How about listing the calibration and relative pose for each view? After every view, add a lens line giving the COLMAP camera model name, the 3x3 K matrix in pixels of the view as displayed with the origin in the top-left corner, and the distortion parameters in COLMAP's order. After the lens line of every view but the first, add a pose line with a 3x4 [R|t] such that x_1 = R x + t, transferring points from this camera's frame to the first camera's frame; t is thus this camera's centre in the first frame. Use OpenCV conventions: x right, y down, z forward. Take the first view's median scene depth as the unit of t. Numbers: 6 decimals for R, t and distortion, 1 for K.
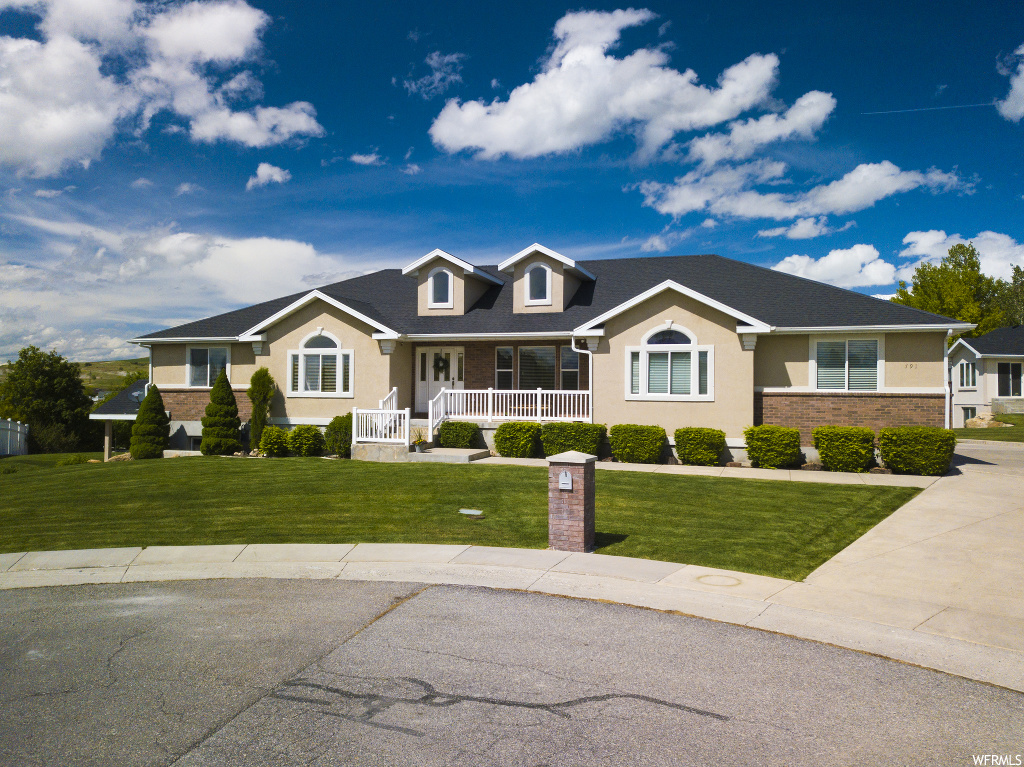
lens RADIAL K [[754.1, 0, 512.0], [0, 754.1, 383.5], [0, 0, 1]] dist [-0.058087, -0.001098]
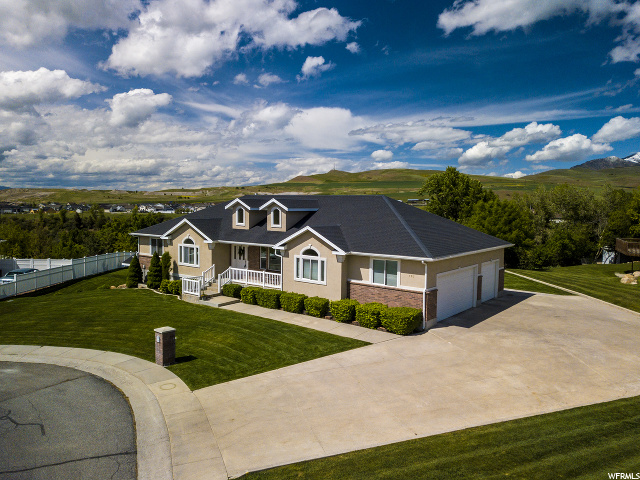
lens RADIAL K [[479.2, 0, 320.0], [0, 479.2, 240.0], [0, 0, 1]] dist [0.033724, -0.000031]
pose [[0.943581, 0.024670, -0.330223, 0.646727], [0.006396, 0.995677, 0.092661, -0.210690], [0.331081, -0.089545, 0.939344, -0.228475]]
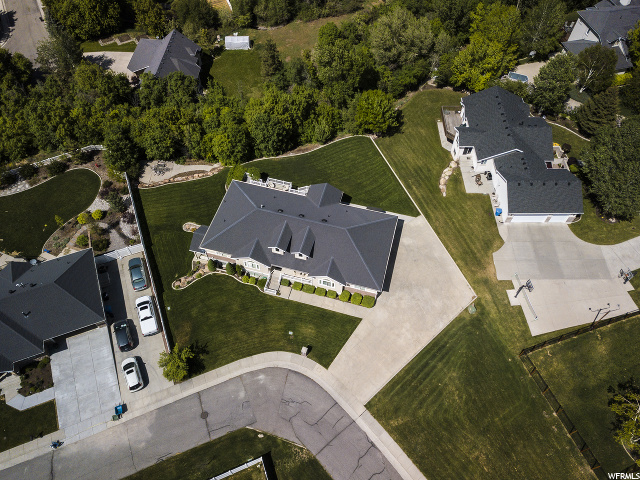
lens RADIAL K [[479.2, 0, 320.0], [0, 479.2, 240.0], [0, 0, 1]] dist [0.033724, -0.000031]
pose [[0.998732, -0.048295, 0.014247, 0.021605], [0.015414, 0.562595, 0.826589, -3.223040], [-0.047935, -0.825321, 0.562626, -0.591350]]
